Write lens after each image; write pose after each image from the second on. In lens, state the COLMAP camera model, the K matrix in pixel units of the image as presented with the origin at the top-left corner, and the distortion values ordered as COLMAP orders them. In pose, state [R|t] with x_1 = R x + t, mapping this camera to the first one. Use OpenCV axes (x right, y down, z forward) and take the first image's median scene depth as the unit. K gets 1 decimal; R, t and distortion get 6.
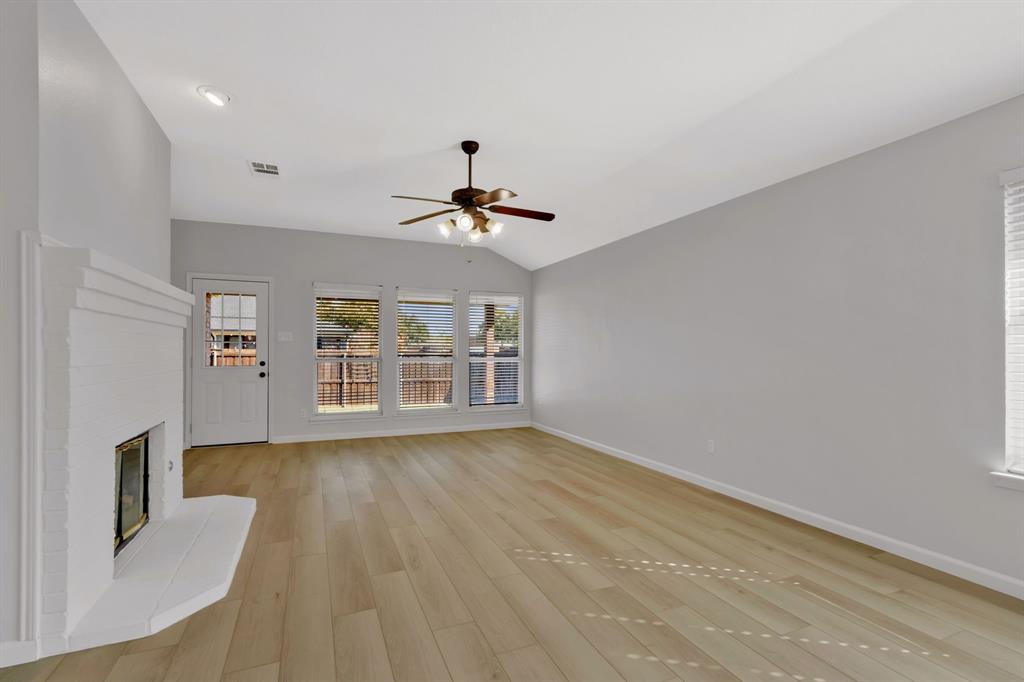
lens RADIAL K [[466.2, 0, 511.4], [0, 466.2, 348.2], [0, 0, 1]] dist [0.004563, 0.000109]
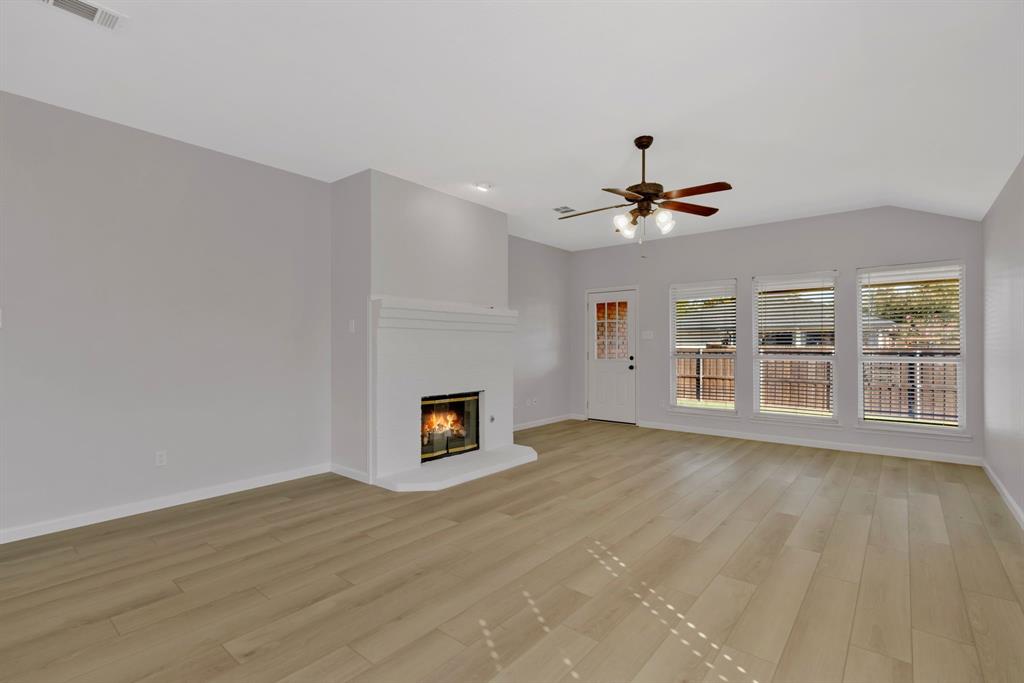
lens RADIAL K [[471.5, 0, 511.3], [0, 471.5, 345.1], [0, 0, 1]] dist [0.002227, -0.000416]
pose [[0.458821, -0.005358, -0.888513, 0.662326], [0.005820, 0.999978, -0.003025, 0.002887], [0.888510, -0.003784, 0.458842, 0.282571]]
